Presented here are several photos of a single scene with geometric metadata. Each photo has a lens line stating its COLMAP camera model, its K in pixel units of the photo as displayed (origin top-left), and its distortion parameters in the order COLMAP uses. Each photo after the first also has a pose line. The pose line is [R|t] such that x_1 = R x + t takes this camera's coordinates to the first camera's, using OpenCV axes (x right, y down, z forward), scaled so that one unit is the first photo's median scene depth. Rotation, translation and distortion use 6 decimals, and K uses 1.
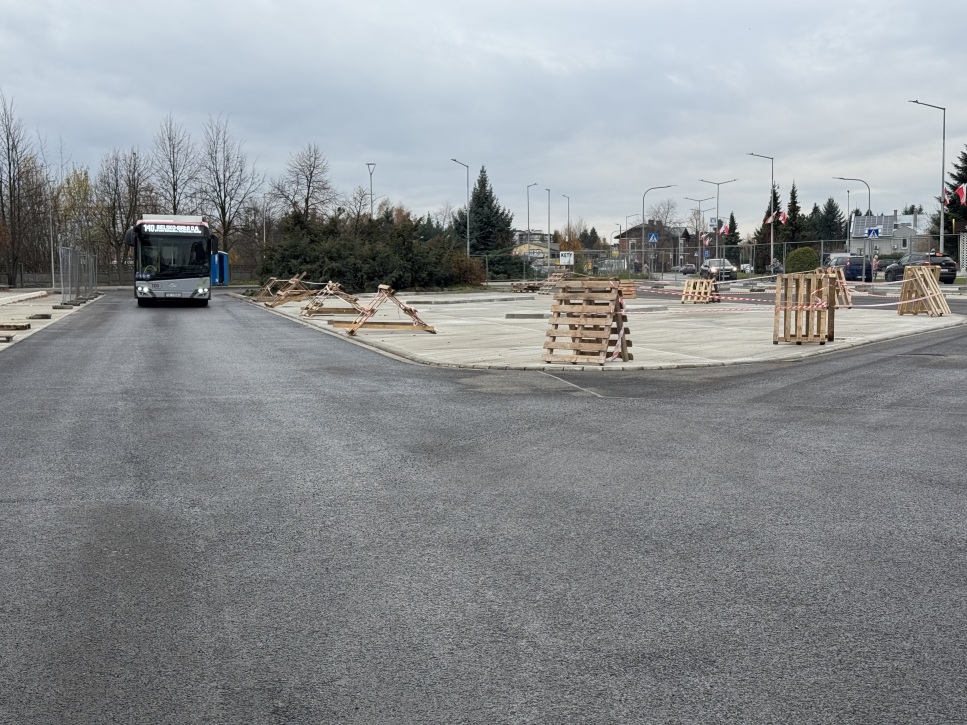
lens RADIAL K [[1338.1, 0, 486.3], [0, 1338.1, 362.1], [0, 0, 1]] dist [0.082166, 0.000000]
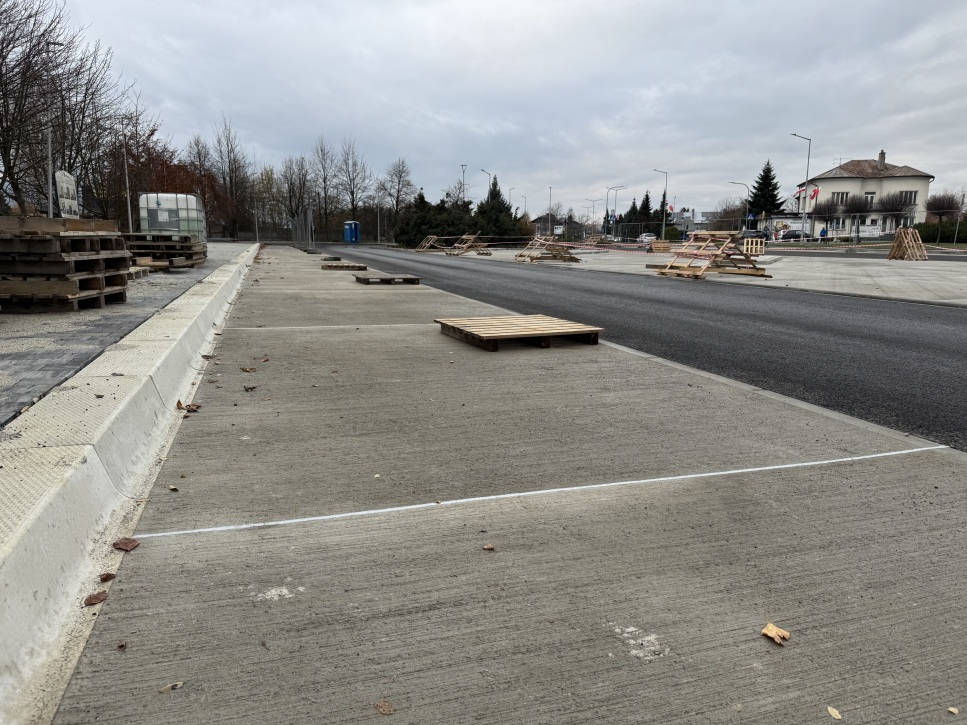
lens RADIAL K [[671.6, 0, 478.4], [0, 671.6, 366.8], [0, 0, 1]] dist [0.044790, -0.048353]
pose [[0.997263, 0.000585, 0.073936, -0.096550], [-0.009115, 0.993313, 0.115092, -0.003004], [-0.073374, -0.115451, 0.990599, 0.142230]]
